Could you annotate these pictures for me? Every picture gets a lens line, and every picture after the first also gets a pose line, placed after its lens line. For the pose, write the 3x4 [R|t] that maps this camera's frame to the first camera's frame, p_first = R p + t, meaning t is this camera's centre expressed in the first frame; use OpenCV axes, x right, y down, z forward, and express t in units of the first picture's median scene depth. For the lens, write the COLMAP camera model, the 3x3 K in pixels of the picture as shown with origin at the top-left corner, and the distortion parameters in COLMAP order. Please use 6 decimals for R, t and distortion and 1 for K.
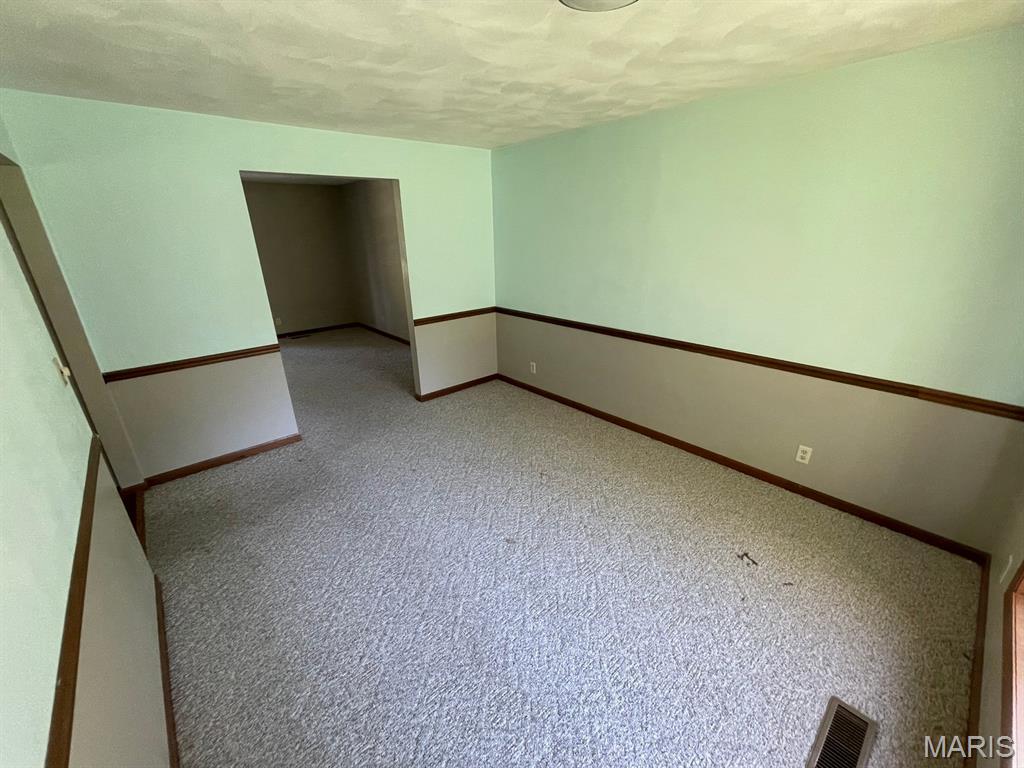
lens RADIAL K [[414.2, 0, 512.0], [0, 414.2, 384.0], [0, 0, 1]] dist [0.001132, -0.000196]
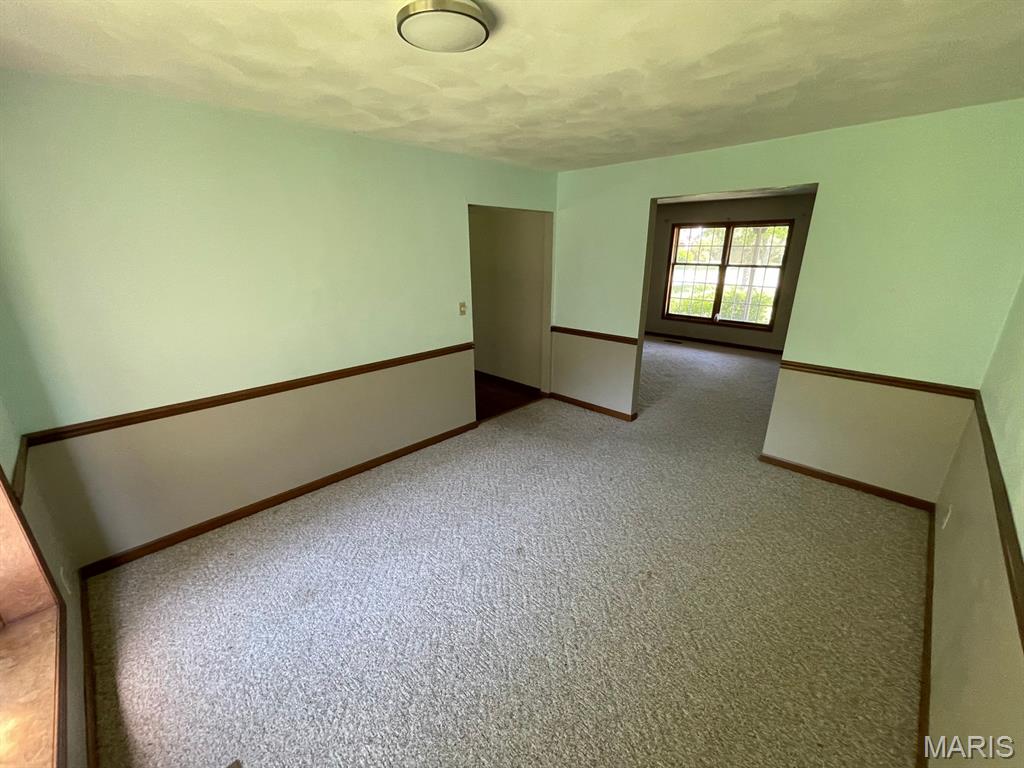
lens RADIAL K [[414.2, 0, 512.0], [0, 414.2, 384.0], [0, 0, 1]] dist [0.001132, -0.000196]
pose [[0.076683, 0.328237, -0.941478, 0.733072], [-0.347172, 0.893958, 0.283392, -0.242519], [0.934661, 0.305124, 0.182506, 0.593113]]
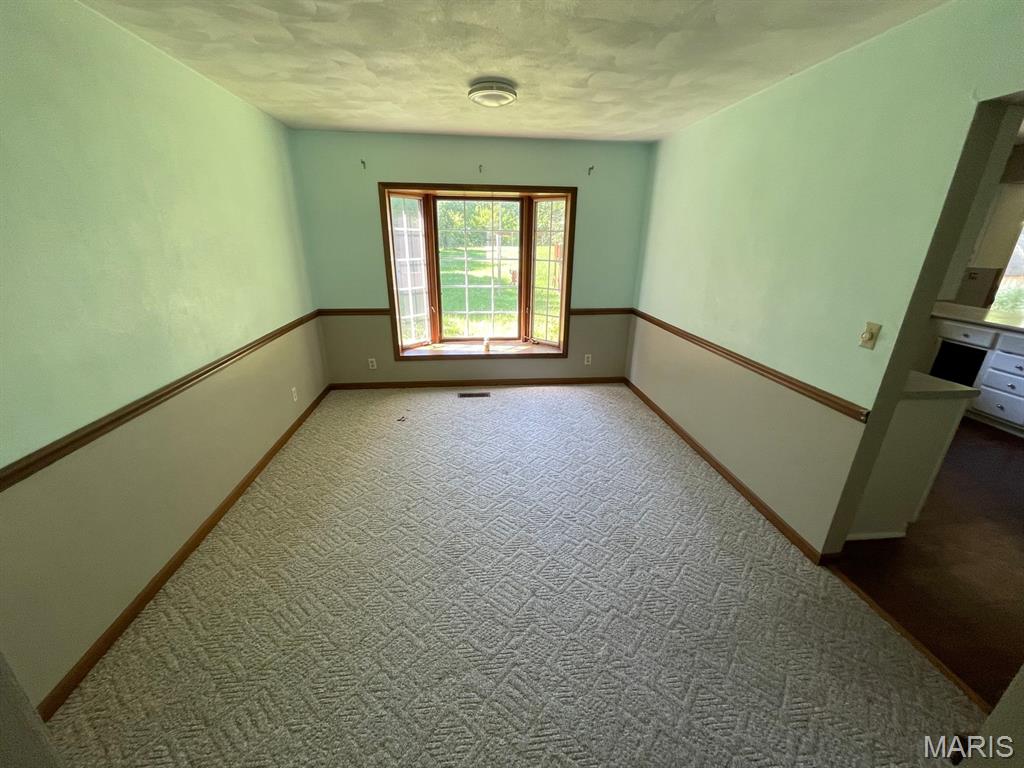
lens RADIAL K [[413.1, 0, 511.7], [0, 413.1, 386.3], [0, 0, 1]] dist [0.002055, 0.000402]
pose [[-0.810656, -0.190069, 0.553815, -0.571674], [0.208841, 0.789778, 0.576746, -0.460156], [-0.547012, 0.583202, -0.600544, 1.387110]]
